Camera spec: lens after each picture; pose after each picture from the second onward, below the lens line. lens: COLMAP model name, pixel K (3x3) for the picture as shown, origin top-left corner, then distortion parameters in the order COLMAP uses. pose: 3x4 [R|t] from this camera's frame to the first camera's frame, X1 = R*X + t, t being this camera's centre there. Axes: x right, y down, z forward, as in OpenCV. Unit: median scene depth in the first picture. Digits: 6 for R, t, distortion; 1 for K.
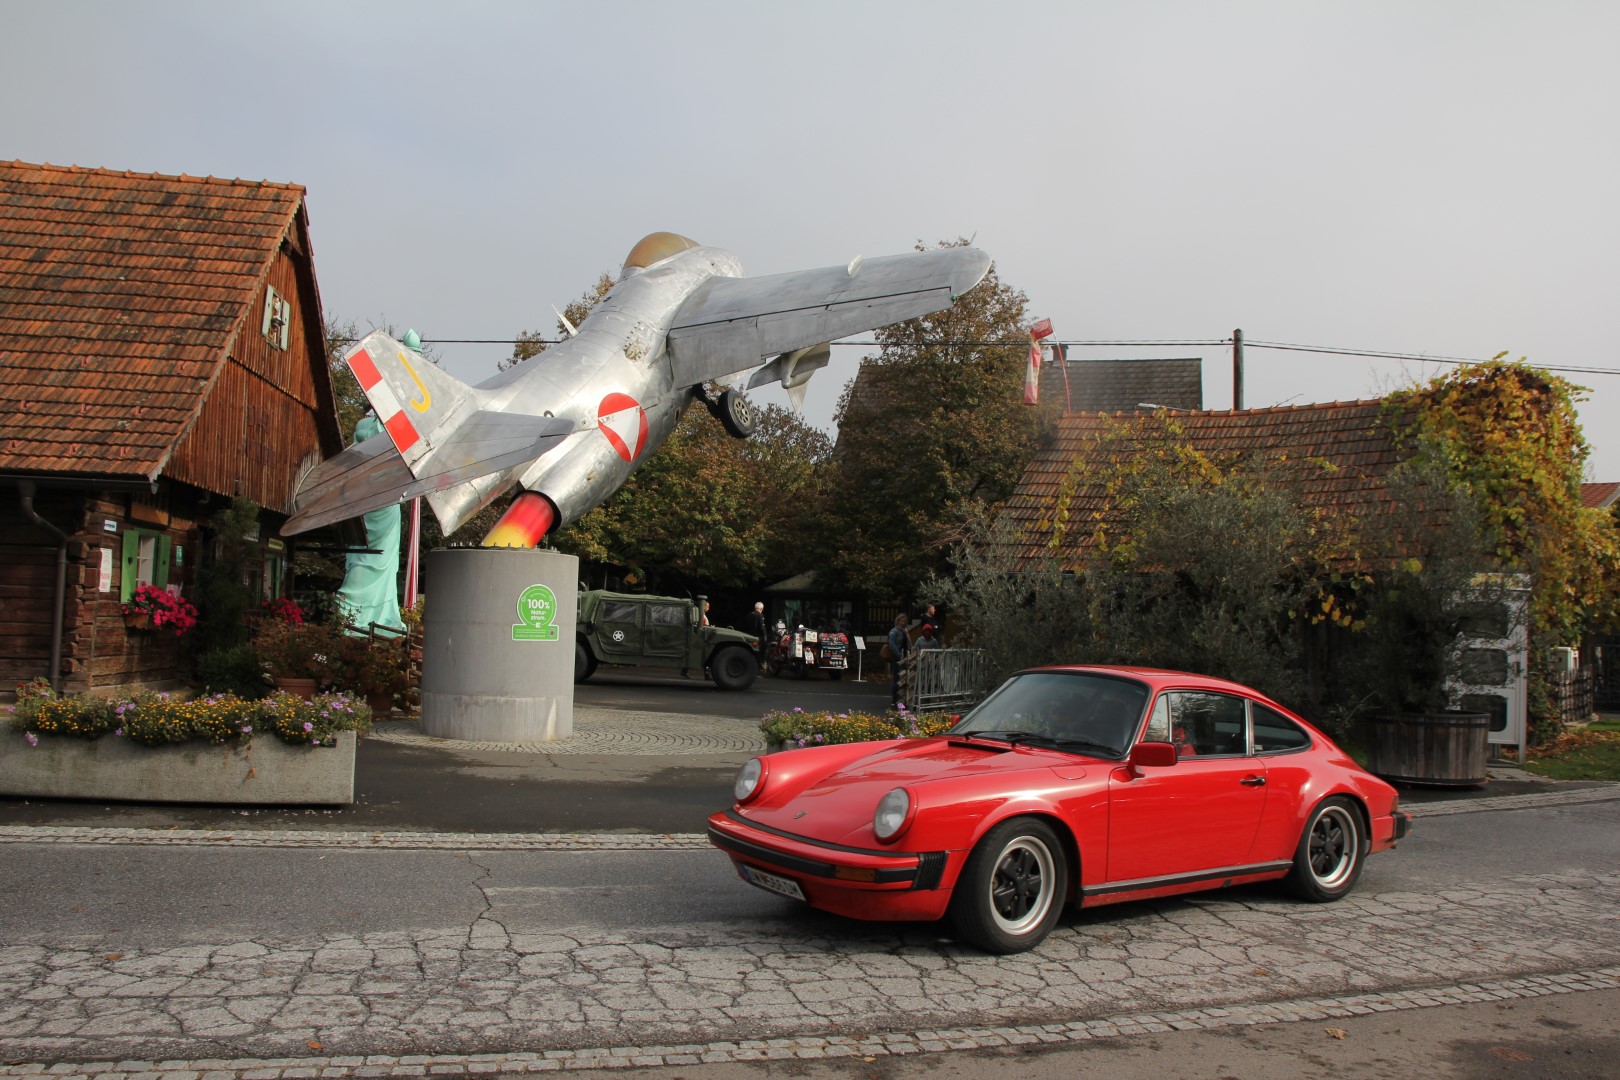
lens RADIAL K [[1207.1, 0, 814.1], [0, 1207.1, 564.1], [0, 0, 1]] dist [-0.121169, 0.067432]
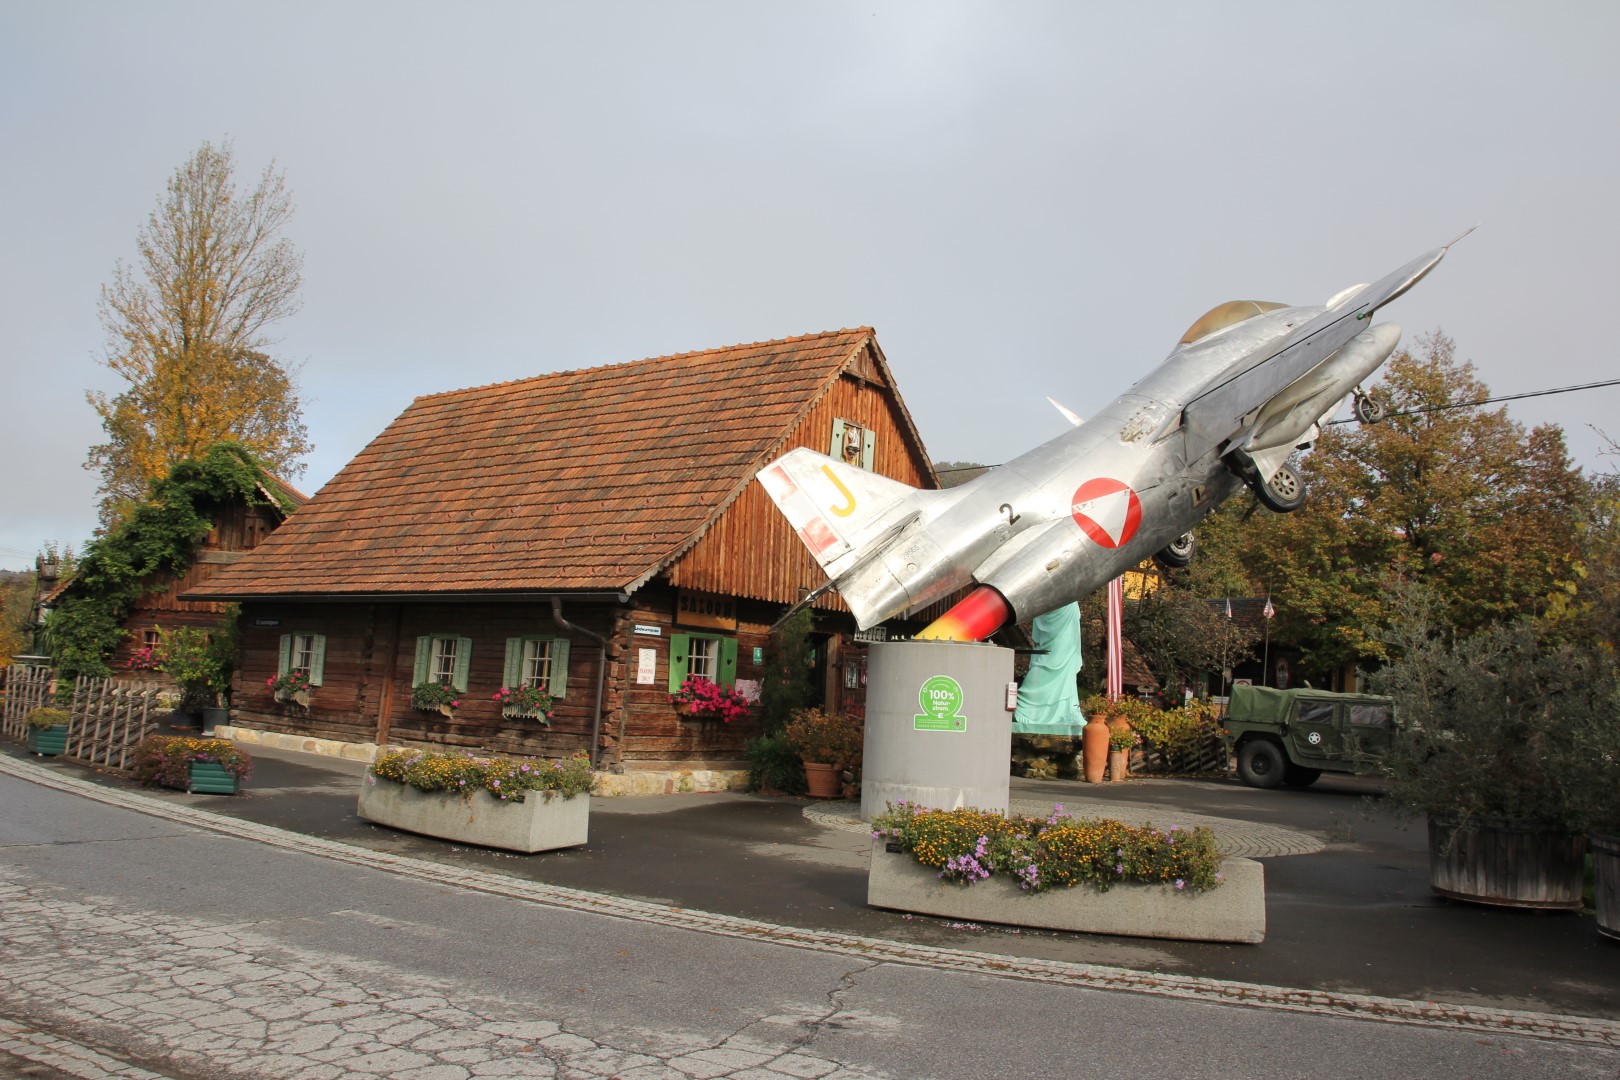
lens RADIAL K [[1207.1, 0, 892.9], [0, 1207.1, 582.0], [0, 0, 1]] dist [-0.121169, 0.067432]
pose [[0.738306, -0.060933, -0.671707, 0.432211], [0.008620, 0.996682, -0.080937, 0.020663], [0.674410, 0.053966, 0.736382, 0.218337]]
